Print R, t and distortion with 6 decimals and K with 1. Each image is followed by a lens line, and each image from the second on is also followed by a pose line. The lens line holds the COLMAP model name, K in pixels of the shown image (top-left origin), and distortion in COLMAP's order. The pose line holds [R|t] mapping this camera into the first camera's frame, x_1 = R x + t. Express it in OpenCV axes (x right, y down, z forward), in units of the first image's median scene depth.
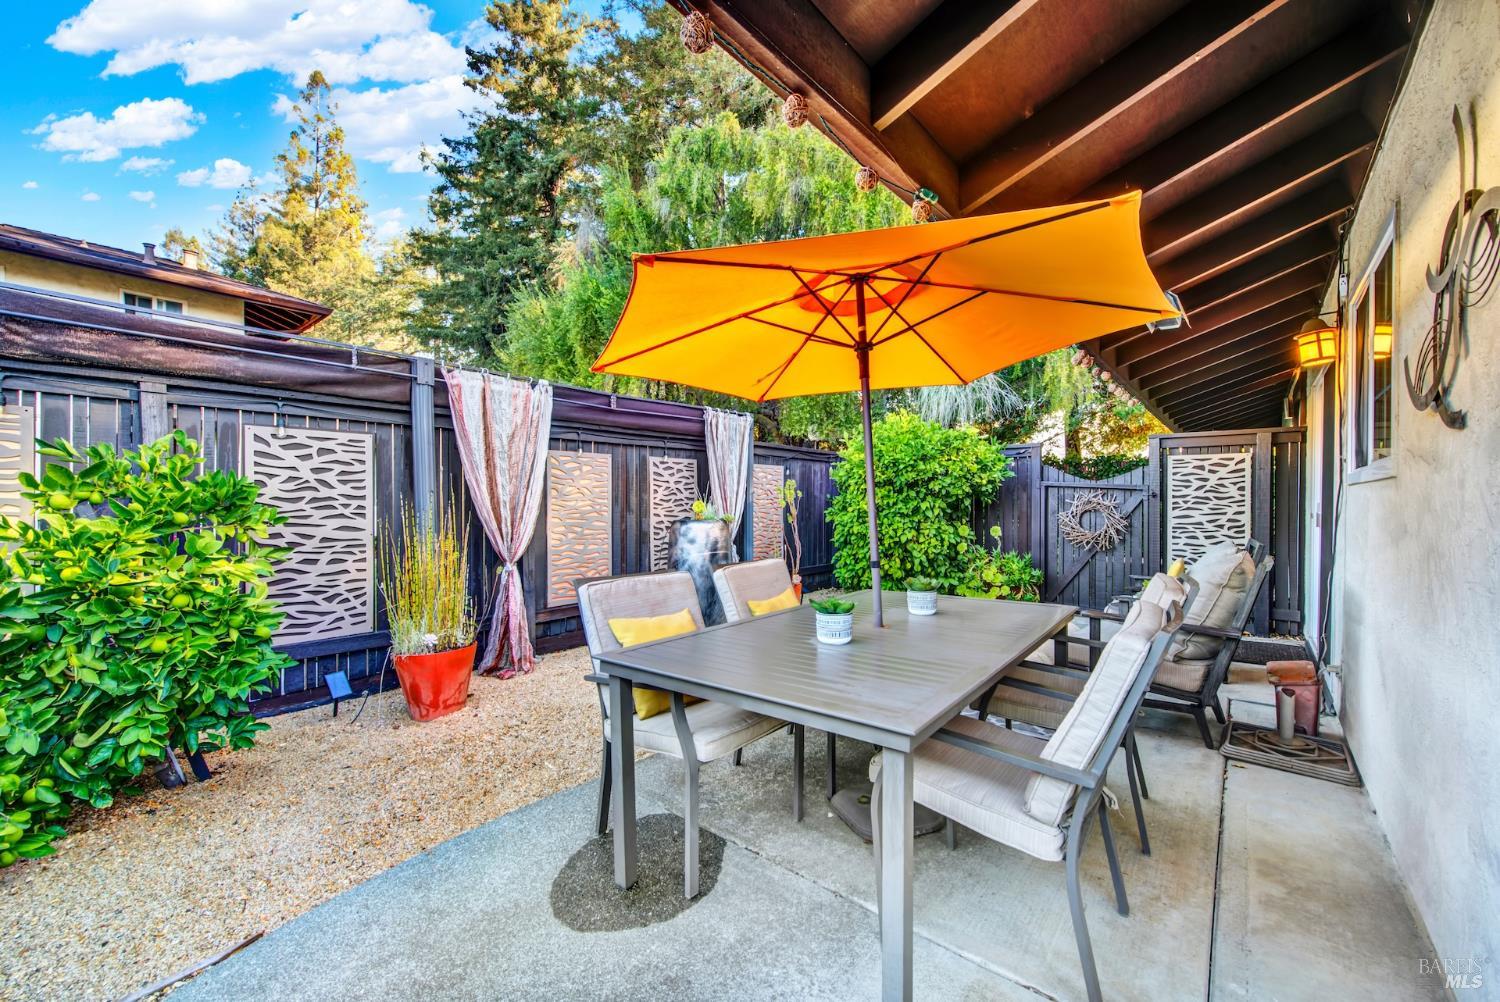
lens RADIAL K [[598.3, 0, 767.3], [0, 598.3, 504.2], [0, 0, 1]] dist [0.004927, -0.003525]
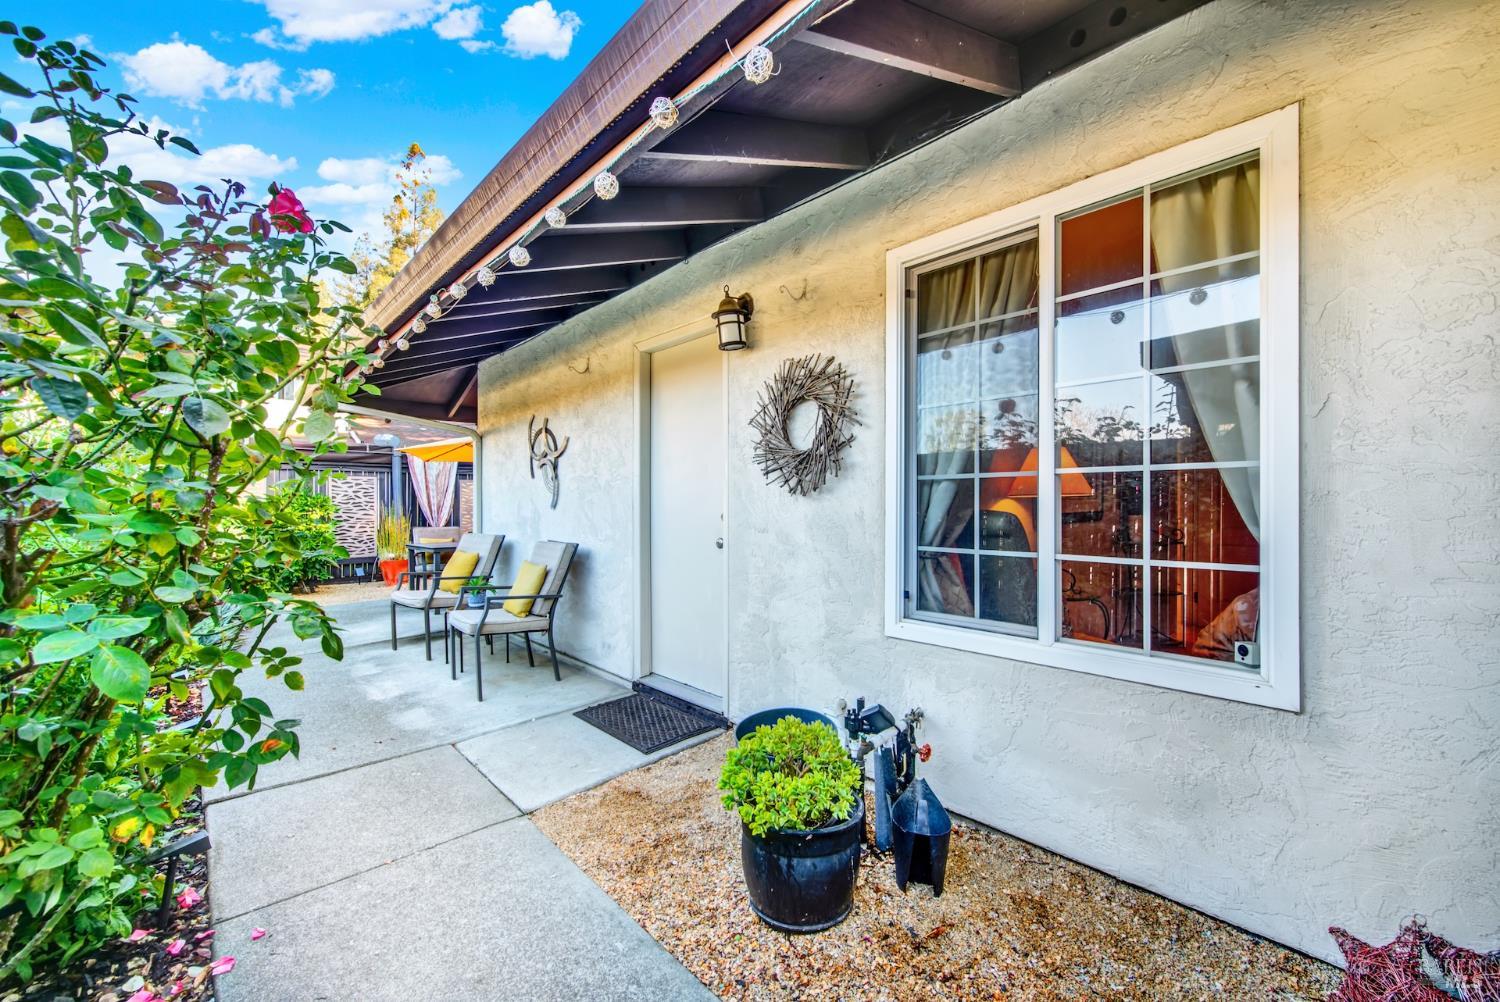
lens RADIAL K [[598.3, 0, 753.7], [0, 598.3, 500.6], [0, 0, 1]] dist [0.004927, -0.003525]
pose [[0.990252, -0.001951, -0.139276, 1.213496], [0.000703, 0.999959, -0.009006, 0.005287], [0.139288, 0.008820, 0.990213, -1.221785]]
